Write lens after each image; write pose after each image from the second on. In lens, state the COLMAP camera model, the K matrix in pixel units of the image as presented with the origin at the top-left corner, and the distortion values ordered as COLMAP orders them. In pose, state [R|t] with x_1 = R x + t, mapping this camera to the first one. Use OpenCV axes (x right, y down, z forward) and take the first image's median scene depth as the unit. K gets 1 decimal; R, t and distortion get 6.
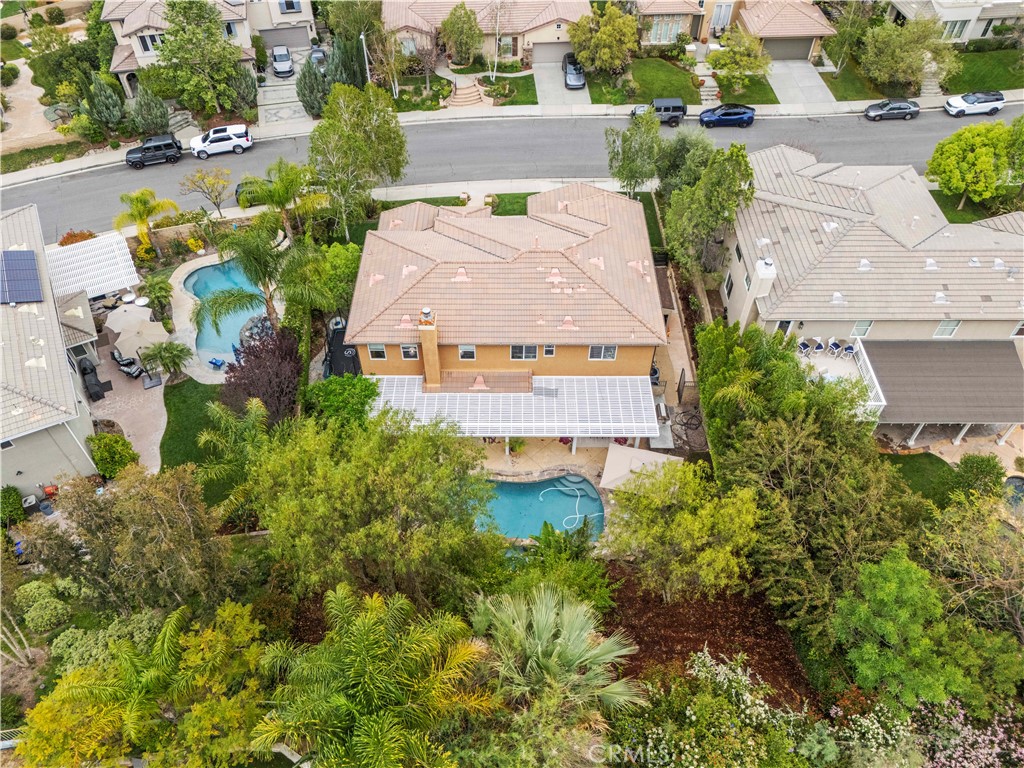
lens RADIAL K [[753.3, 0, 512.0], [0, 753.3, 384.0], [0, 0, 1]] dist [0.069924, -0.054160]
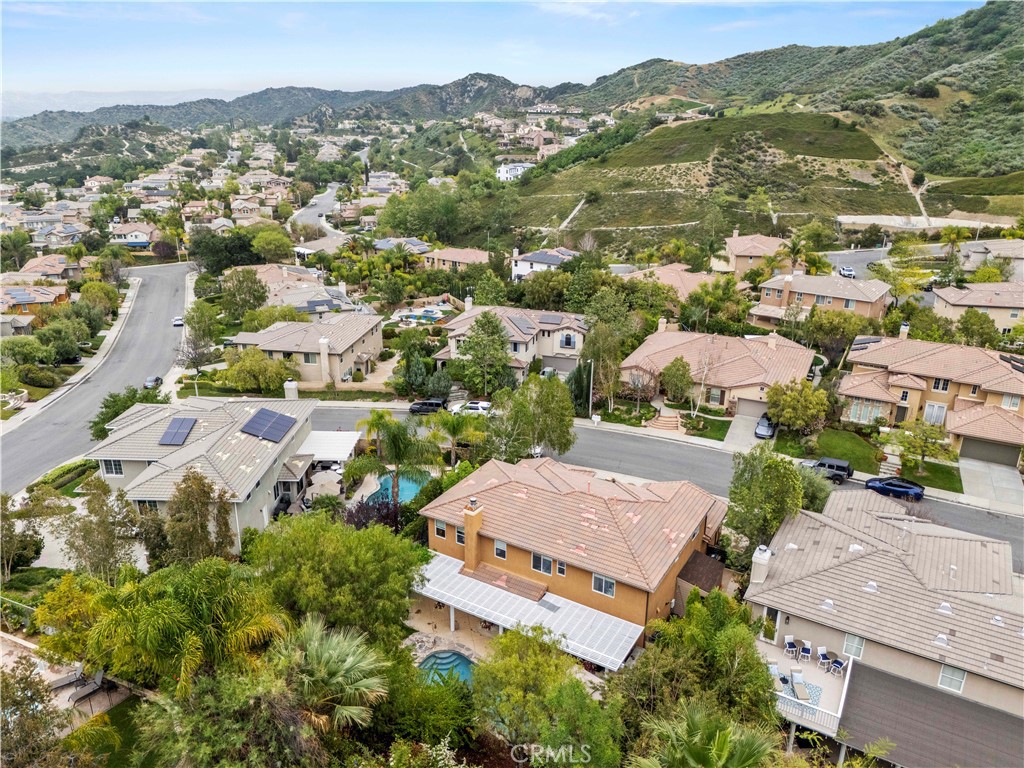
lens RADIAL K [[753.3, 0, 512.0], [0, 753.3, 384.0], [0, 0, 1]] dist [0.069924, -0.054160]
pose [[0.859218, 0.180636, -0.478659, 0.309045], [-0.384167, 0.845681, -0.370458, 0.110662], [0.337875, 0.502189, 0.796019, -0.064526]]
